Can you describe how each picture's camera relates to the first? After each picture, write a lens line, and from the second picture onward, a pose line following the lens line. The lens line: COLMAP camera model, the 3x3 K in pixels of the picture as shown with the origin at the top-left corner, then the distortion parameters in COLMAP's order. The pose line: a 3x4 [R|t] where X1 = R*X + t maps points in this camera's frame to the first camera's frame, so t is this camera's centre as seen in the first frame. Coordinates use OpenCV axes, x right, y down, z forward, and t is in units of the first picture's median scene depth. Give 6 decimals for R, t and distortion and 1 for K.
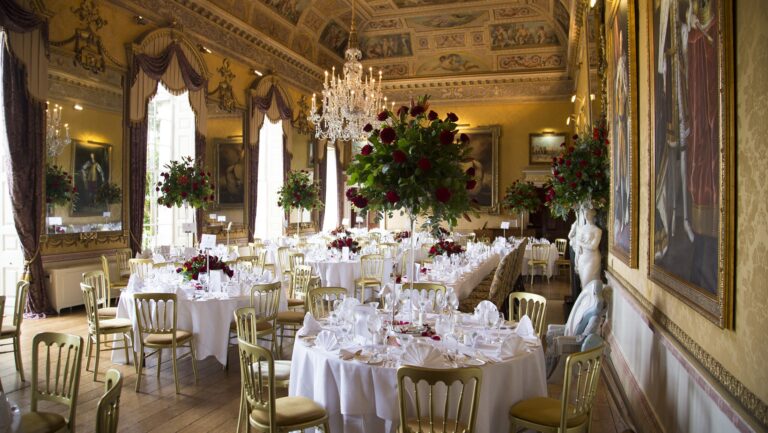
lens RADIAL K [[528.0, 0, 384.0], [0, 528.0, 216.5], [0, 0, 1]] dist [-0.117926, 0.002236]
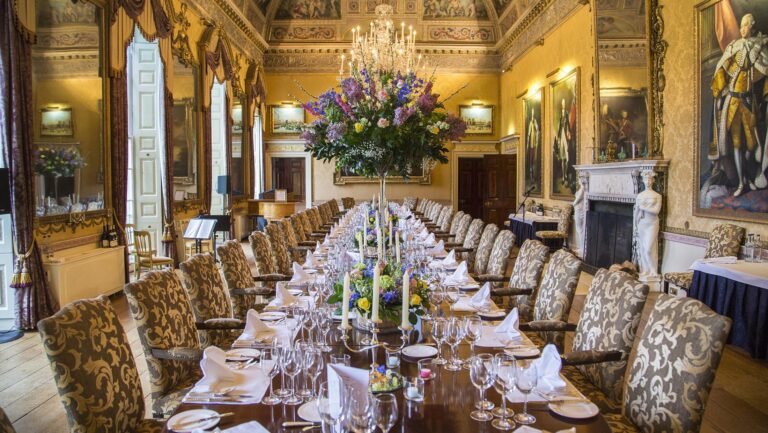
lens RADIAL K [[528.0, 0, 384.0], [0, 528.0, 216.5], [0, 0, 1]] dist [-0.117926, 0.002236]
pose [[0.945078, -0.031033, 0.325367, -0.247023], [0.013937, 0.998403, 0.054746, 0.001364], [-0.326546, -0.047204, 0.944002, 0.083368]]
